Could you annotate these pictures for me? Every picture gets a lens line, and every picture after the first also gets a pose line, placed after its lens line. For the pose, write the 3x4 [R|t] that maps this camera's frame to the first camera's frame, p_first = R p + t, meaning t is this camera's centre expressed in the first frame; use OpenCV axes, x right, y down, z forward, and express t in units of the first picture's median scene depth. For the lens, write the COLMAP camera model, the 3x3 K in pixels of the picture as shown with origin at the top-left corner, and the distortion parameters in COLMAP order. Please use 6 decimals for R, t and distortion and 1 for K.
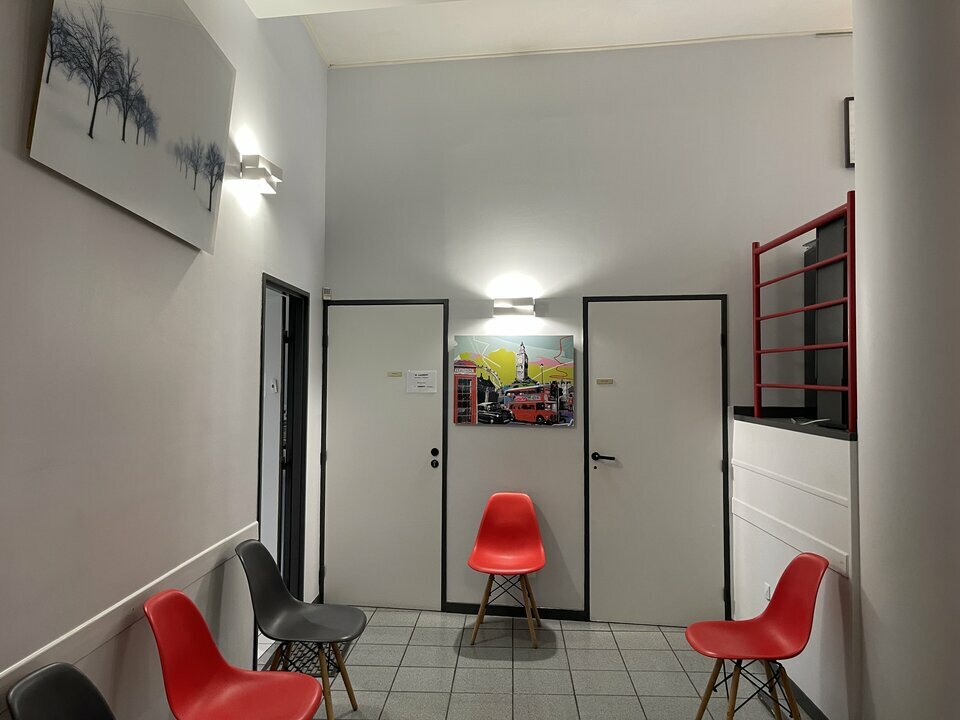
lens RADIAL K [[727.6, 0, 480.3], [0, 727.6, 357.2], [0, 0, 1]] dist [0.024925, -0.044339]
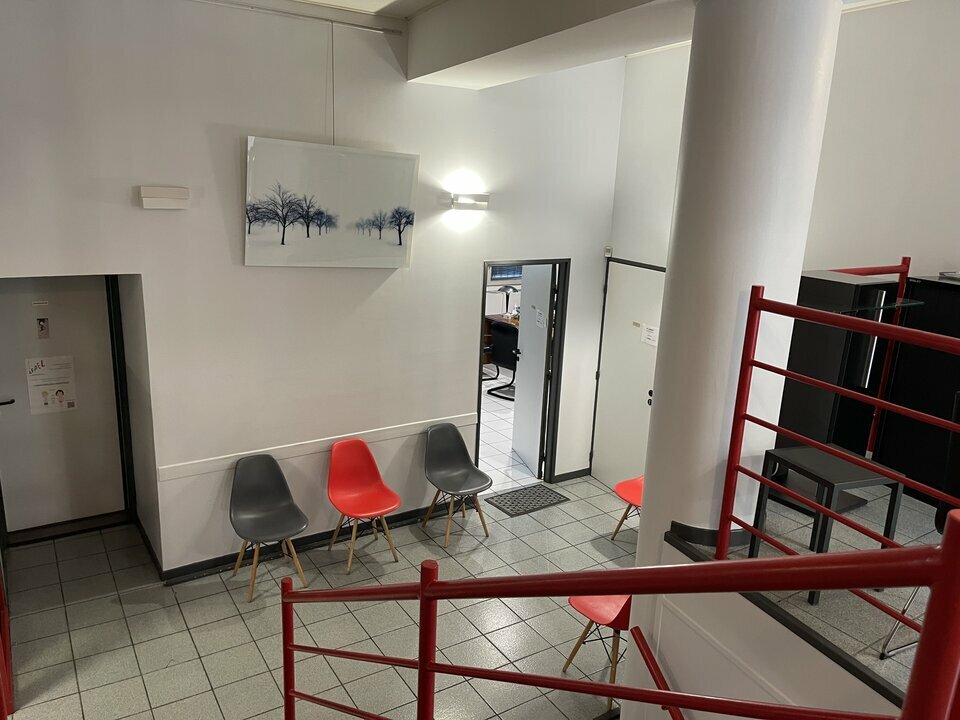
lens RADIAL K [[727.6, 0, 484.0], [0, 727.6, 361.7], [0, 0, 1]] dist [0.024925, -0.044339]
pose [[0.583148, 0.218034, -0.782560, 1.566199], [-0.015301, 0.966086, 0.257765, -0.506747], [0.812222, -0.138341, 0.566708, 0.163198]]
